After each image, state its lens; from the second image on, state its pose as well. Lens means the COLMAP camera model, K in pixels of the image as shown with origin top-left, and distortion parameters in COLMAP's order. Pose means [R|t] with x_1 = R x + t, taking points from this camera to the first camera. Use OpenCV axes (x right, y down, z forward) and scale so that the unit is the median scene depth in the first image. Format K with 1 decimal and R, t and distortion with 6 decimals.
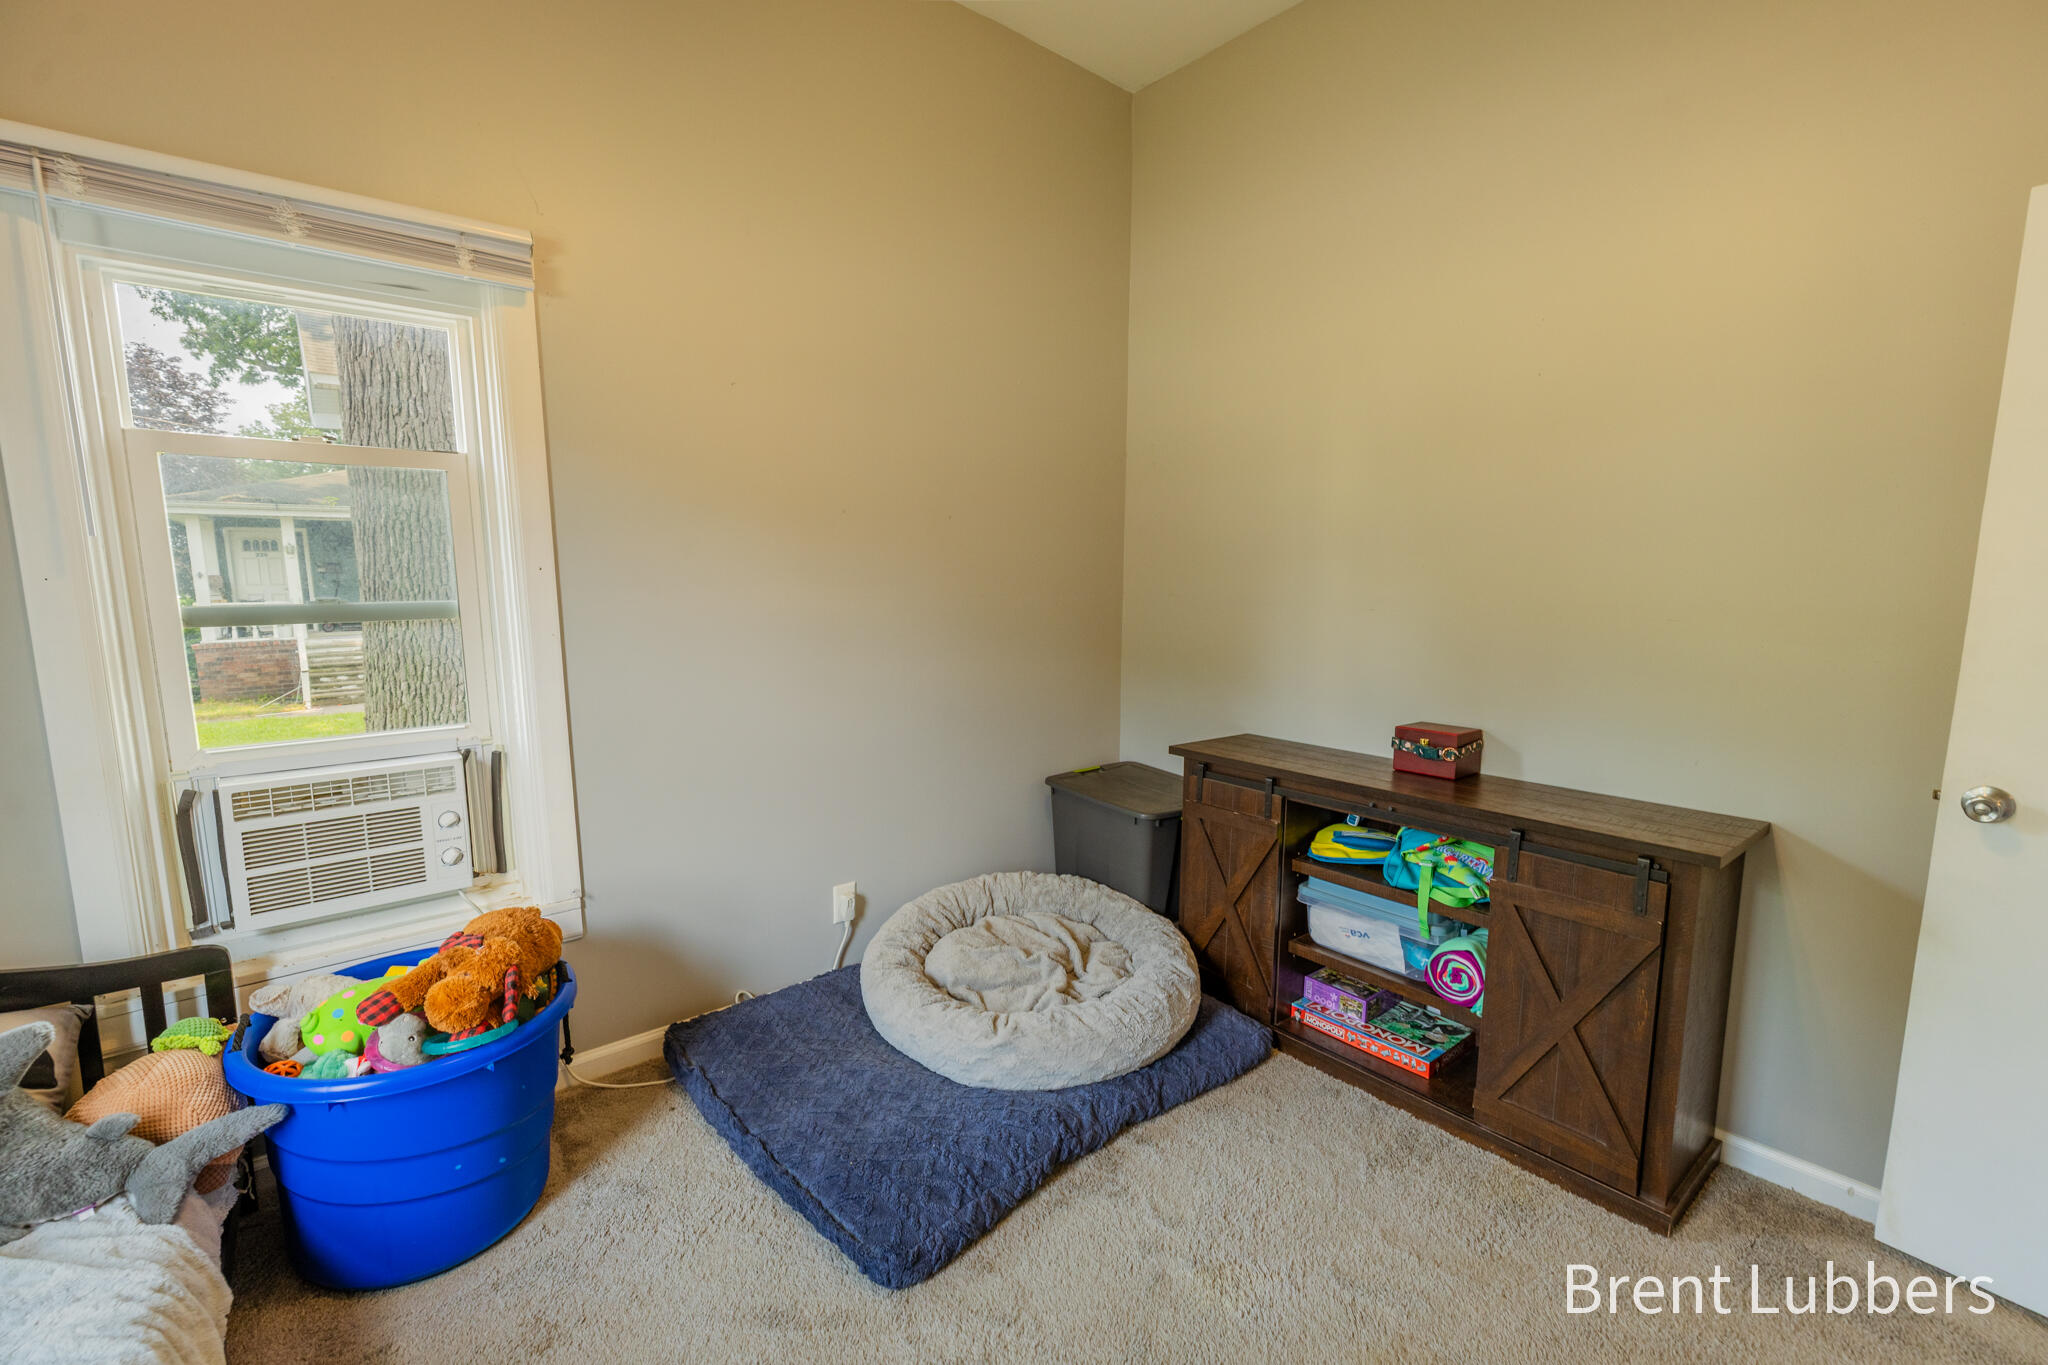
lens RADIAL K [[870.0, 0, 1027.8], [0, 870.0, 684.9], [0, 0, 1]] dist [0.001448, 0.000088]
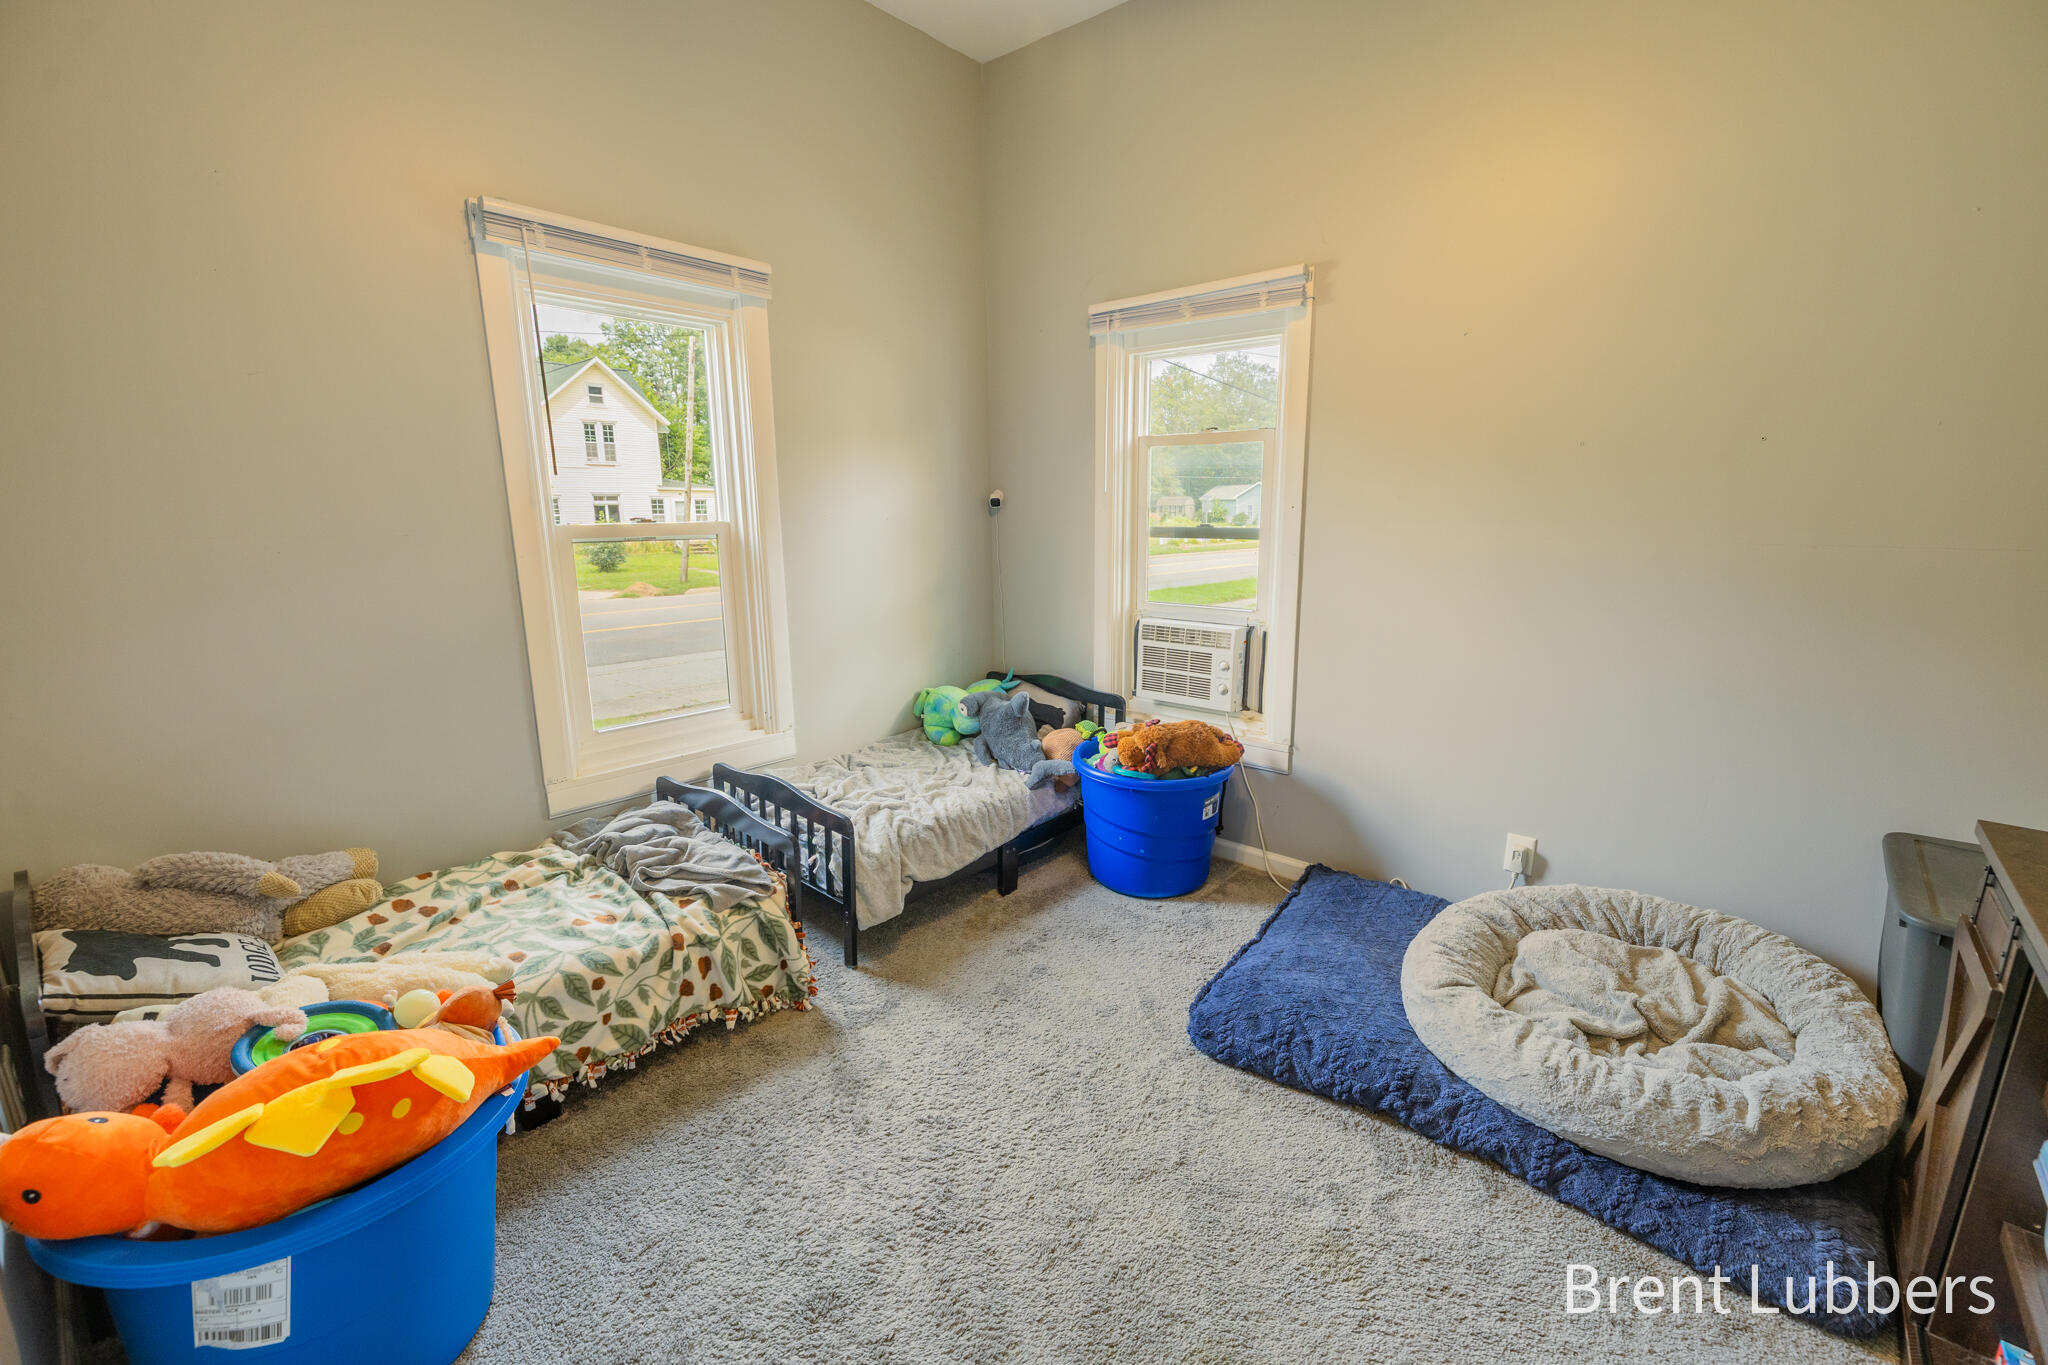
lens RADIAL K [[860.5, 0, 1028.1], [0, 860.5, 684.6], [0, 0, 1]] dist [0.000913, -0.000175]
pose [[0.154965, 0.193875, -0.968710, 0.834146], [-0.135540, 0.975455, 0.173543, -0.037776], [0.978578, 0.104406, 0.177439, 0.385206]]
